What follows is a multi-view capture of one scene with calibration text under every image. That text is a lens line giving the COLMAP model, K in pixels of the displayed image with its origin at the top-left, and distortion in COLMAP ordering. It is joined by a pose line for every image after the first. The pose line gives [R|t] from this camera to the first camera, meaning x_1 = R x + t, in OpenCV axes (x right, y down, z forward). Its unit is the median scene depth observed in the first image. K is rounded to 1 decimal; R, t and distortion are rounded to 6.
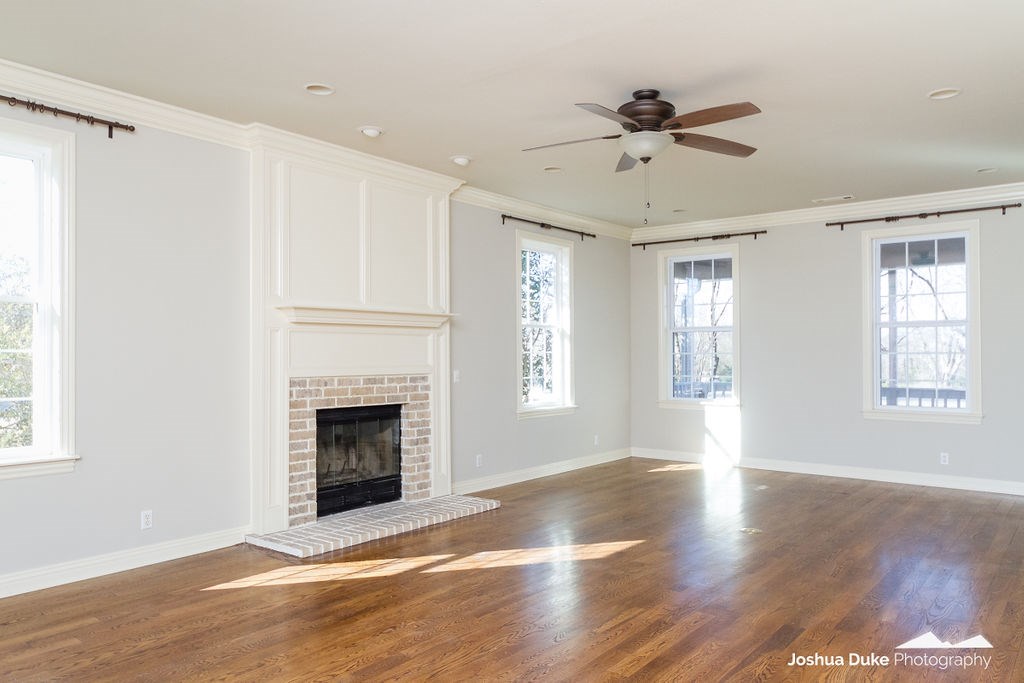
lens RADIAL K [[718.8, 0, 512.0], [0, 718.8, 341.5], [0, 0, 1]] dist [0.000964, 0.002310]
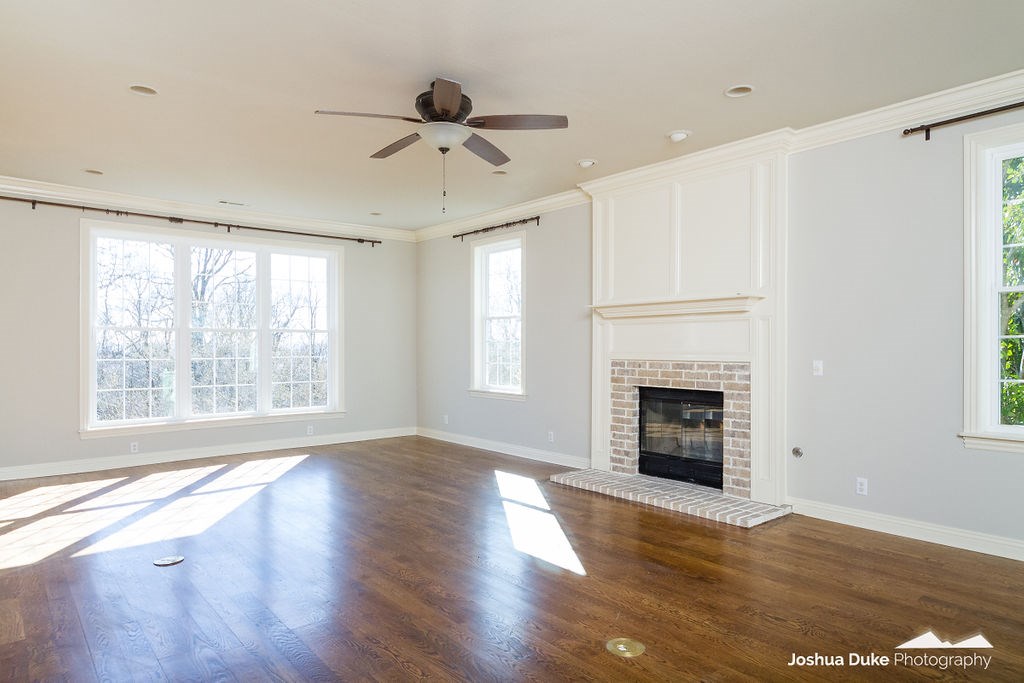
lens RADIAL K [[613.2, 0, 512.0], [0, 613.2, 341.5], [0, 0, 1]] dist [-0.003928, -0.001473]
pose [[-0.181828, -0.003872, -0.983323, 0.760371], [0.021499, 0.999738, -0.007912, 0.019854], [0.983095, -0.022579, -0.181697, 0.922899]]
